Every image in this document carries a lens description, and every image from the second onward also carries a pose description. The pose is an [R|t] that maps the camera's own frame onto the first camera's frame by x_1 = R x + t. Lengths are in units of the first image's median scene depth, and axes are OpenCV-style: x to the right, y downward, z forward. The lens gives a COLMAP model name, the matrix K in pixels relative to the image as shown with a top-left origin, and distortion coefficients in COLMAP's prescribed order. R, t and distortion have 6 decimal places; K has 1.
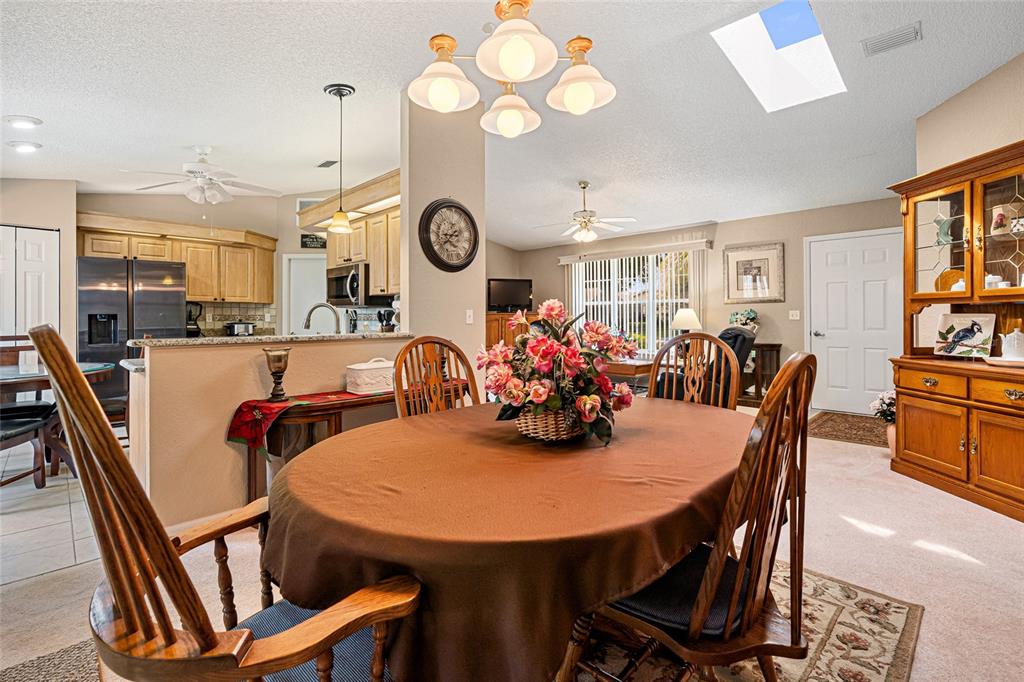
lens RADIAL K [[465.0, 0, 510.7], [0, 465.0, 321.2], [0, 0, 1]] dist [-0.000129, -0.000061]
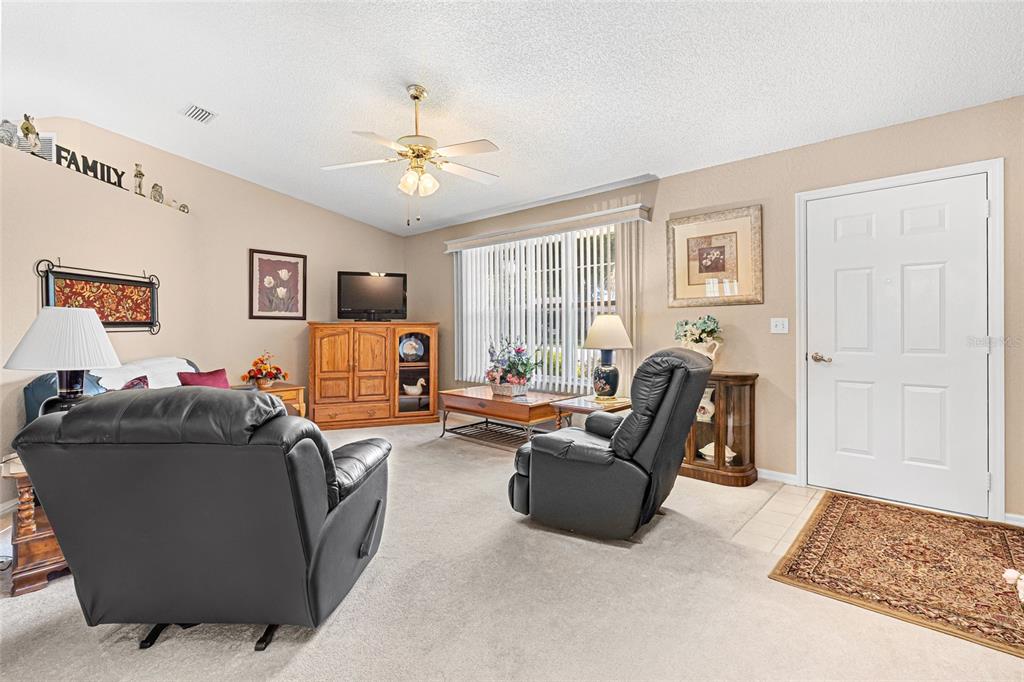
lens RADIAL K [[464.8, 0, 511.2], [0, 464.8, 333.1], [0, 0, 1]] dist [-0.000692, -0.000114]
pose [[0.998573, 0.001089, 0.053389, 0.231426], [-0.001306, 0.999991, 0.004039, -0.005286], [-0.053384, -0.004103, 0.998566, 0.416242]]
